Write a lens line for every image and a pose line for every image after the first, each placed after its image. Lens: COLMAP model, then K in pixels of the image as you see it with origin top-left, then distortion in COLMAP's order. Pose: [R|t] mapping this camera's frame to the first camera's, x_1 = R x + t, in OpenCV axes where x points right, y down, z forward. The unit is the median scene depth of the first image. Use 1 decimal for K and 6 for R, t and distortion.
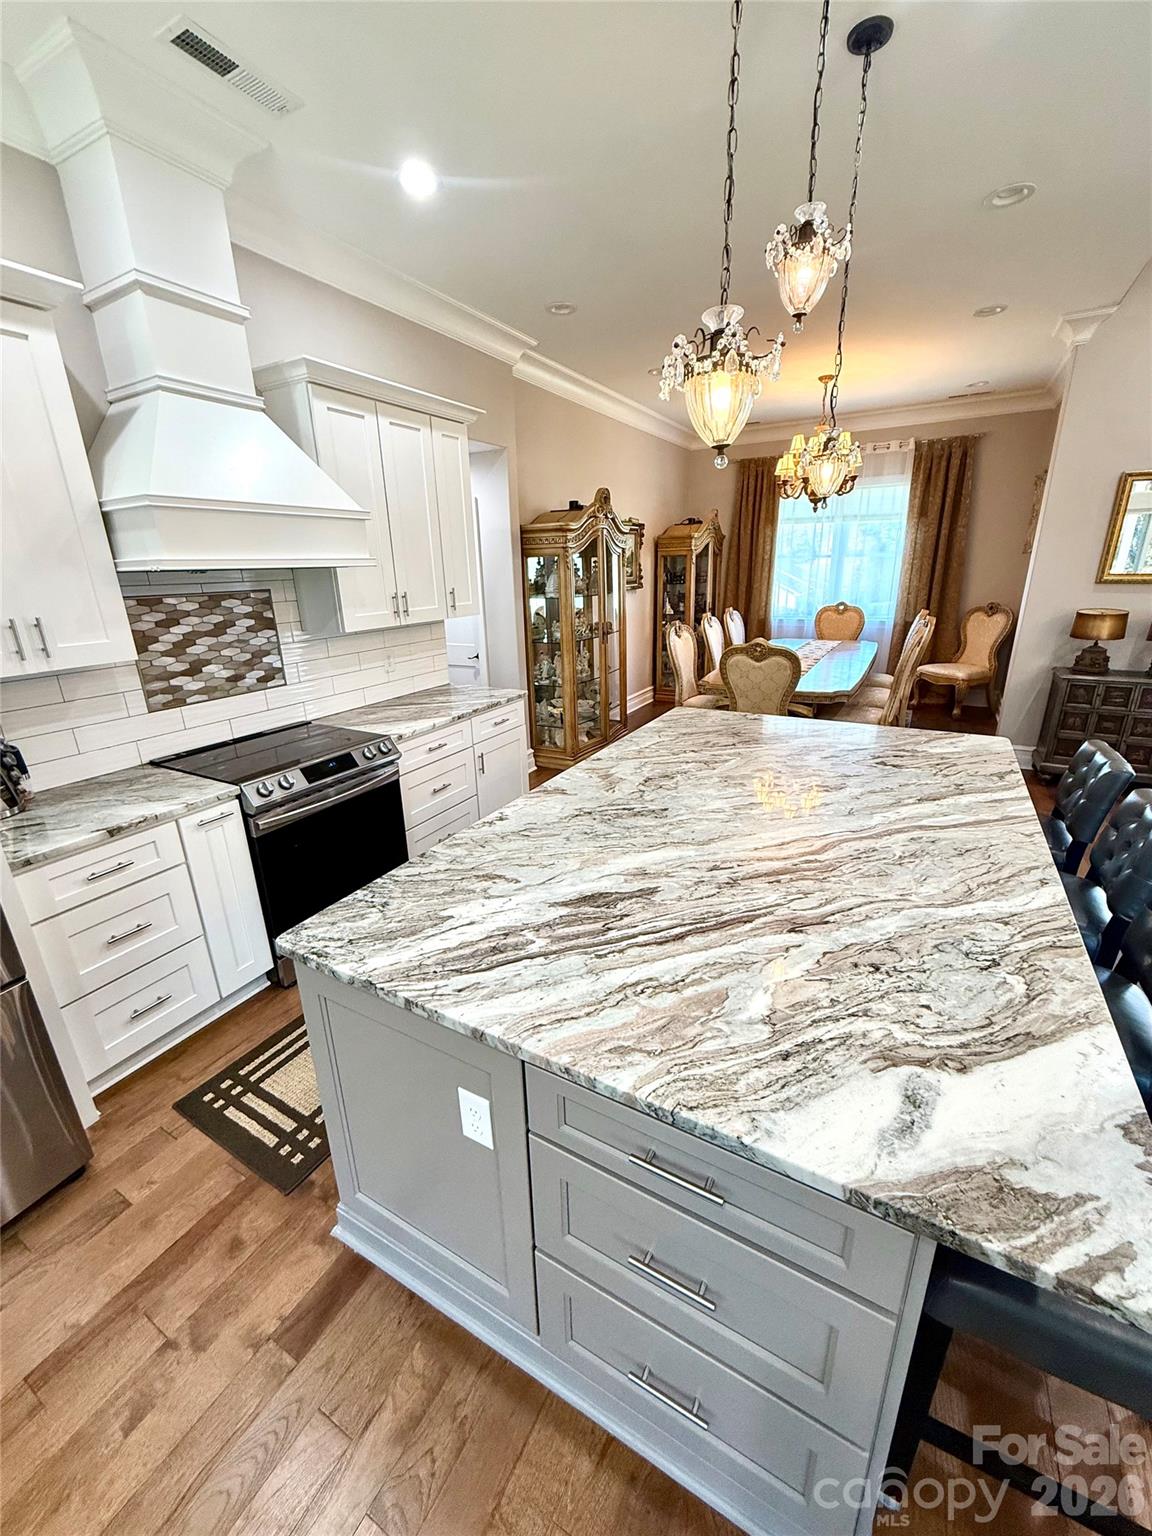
lens RADIAL K [[610.0, 0, 576.0], [0, 610.0, 768.0], [0, 0, 1]] dist [-0.001080, -0.000172]
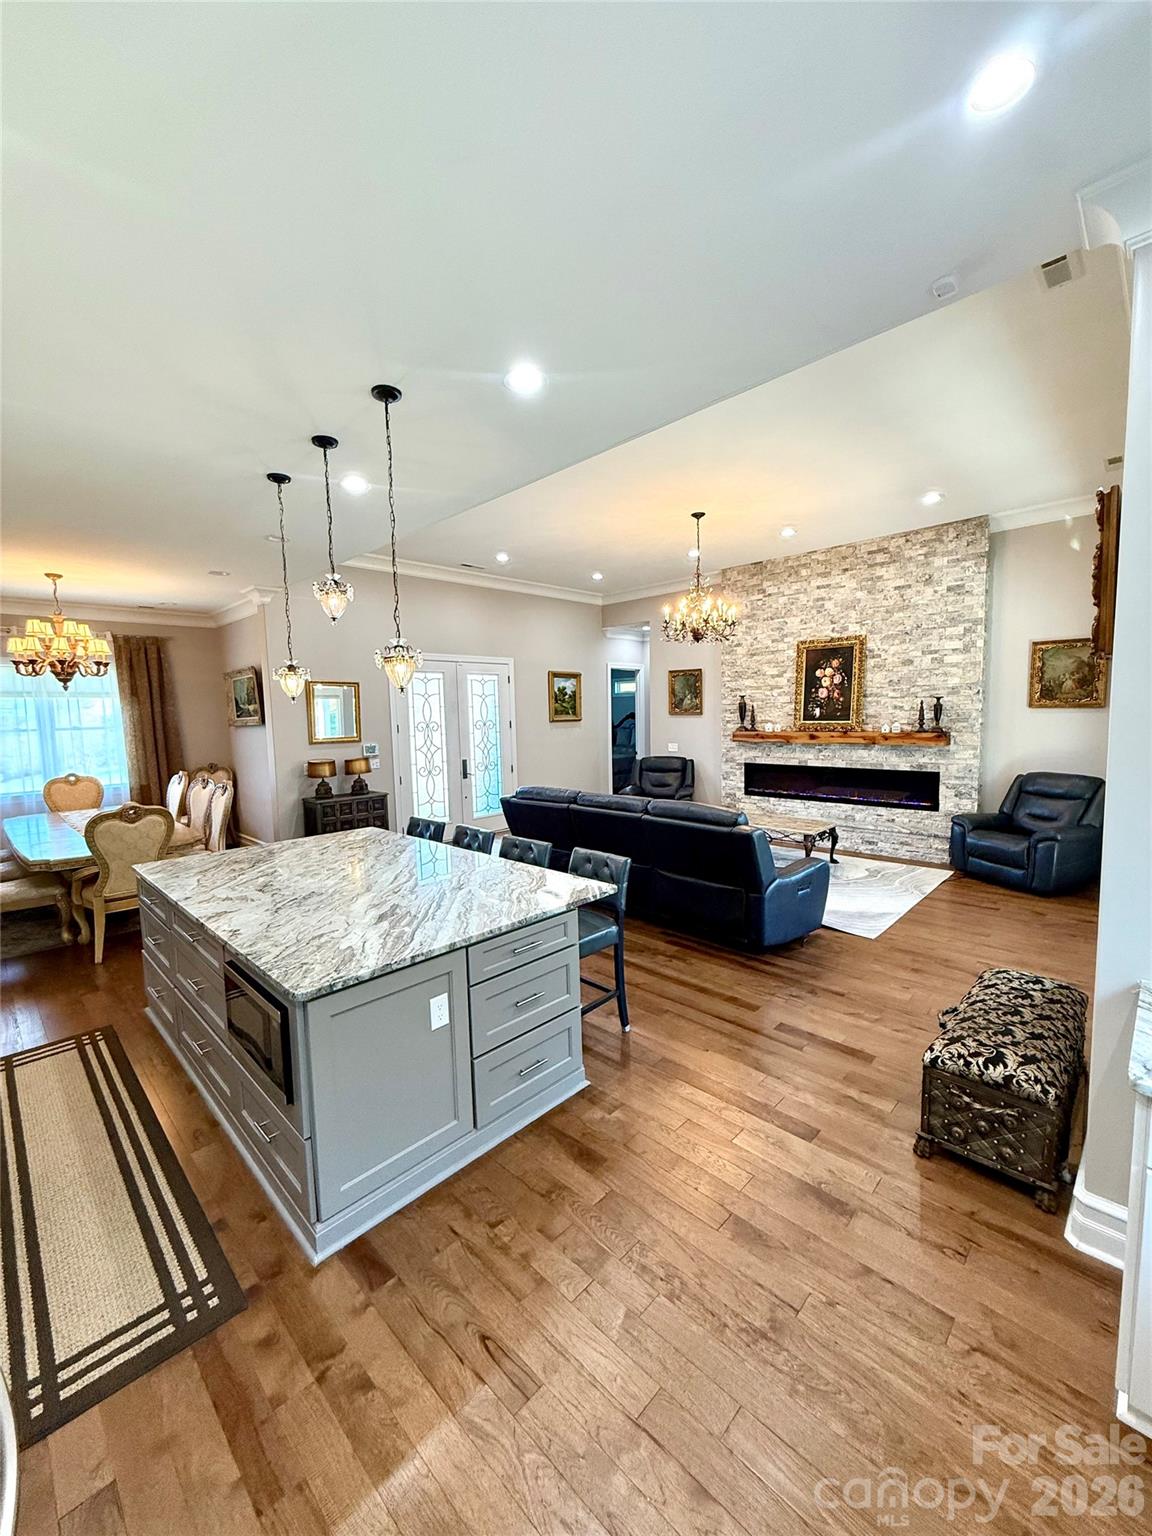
lens RADIAL K [[610.0, 0, 576.0], [0, 610.0, 768.0], [0, 0, 1]] dist [-0.001080, -0.000172]
pose [[0.261345, -0.072122, 0.962547, -0.870387], [0.323123, 0.946207, -0.016835, 0.010367], [-0.909555, 0.315421, 0.270591, -0.070728]]
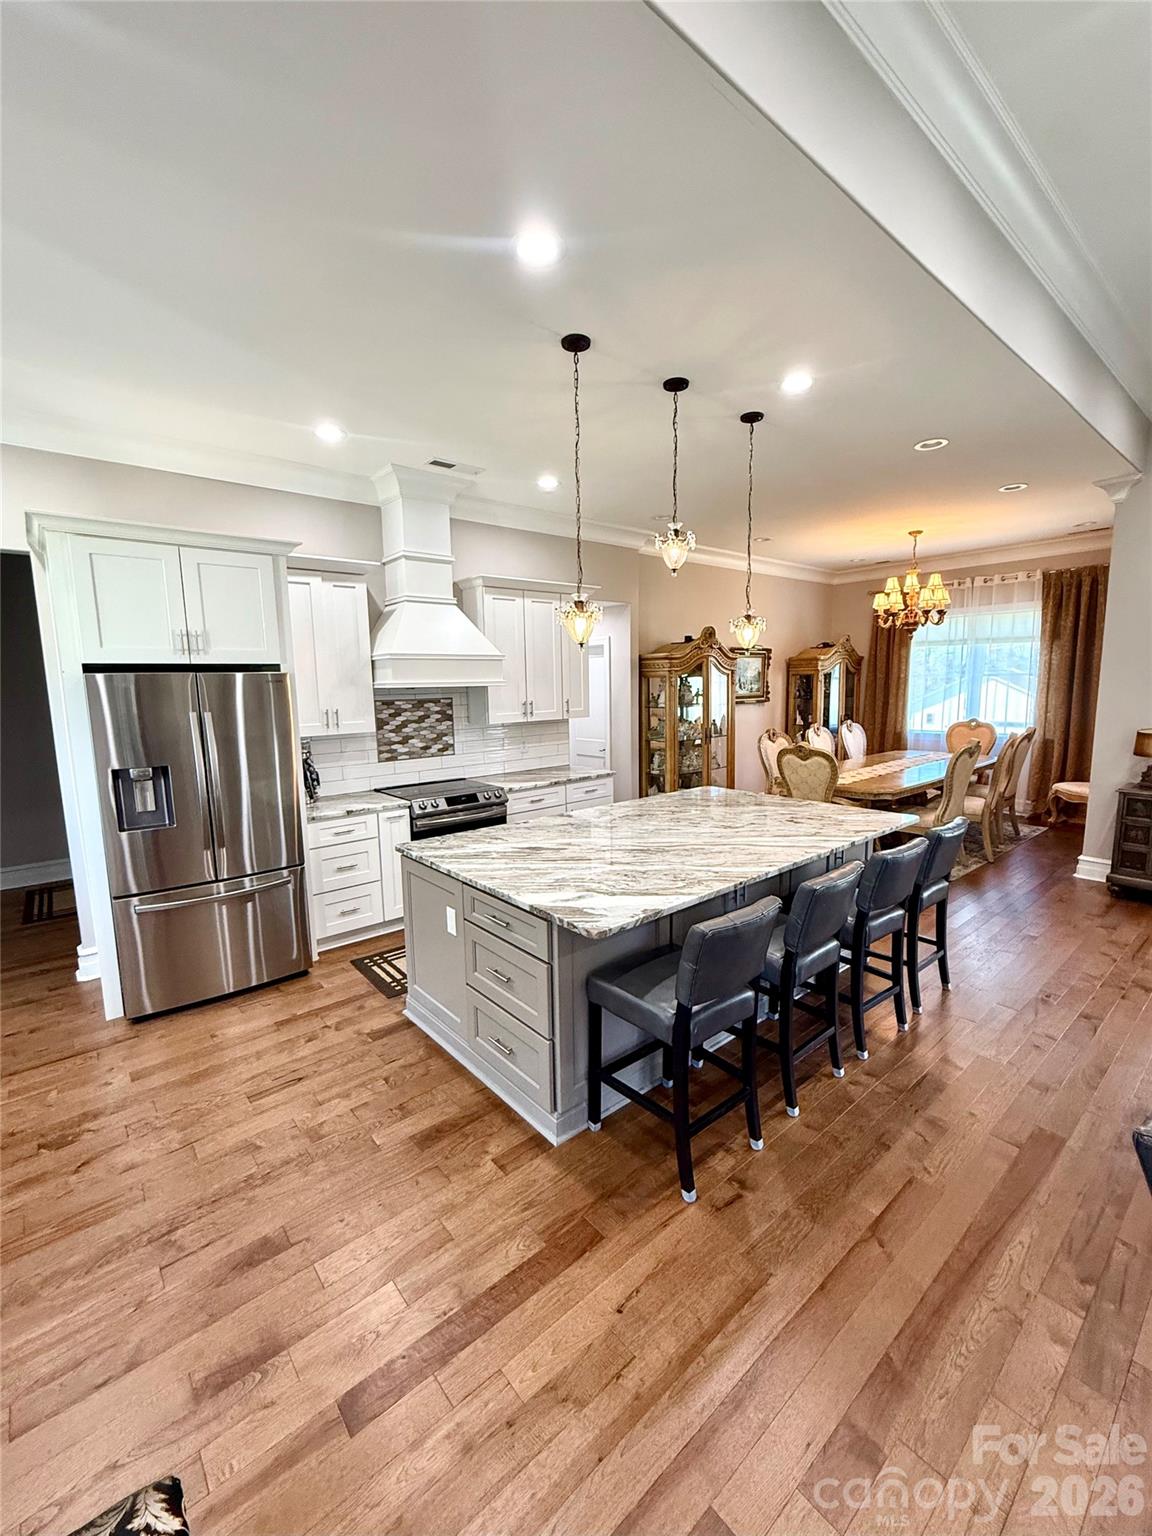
lens RADIAL K [[634.3, 0, 576.0], [0, 634.3, 768.0], [0, 0, 1]] dist [0.000205, -0.000131]
pose [[0.937314, 0.055195, -0.344087, 0.506642], [-0.115176, 0.980957, -0.156391, 0.154886], [0.328903, 0.186218, 0.925822, -0.556387]]
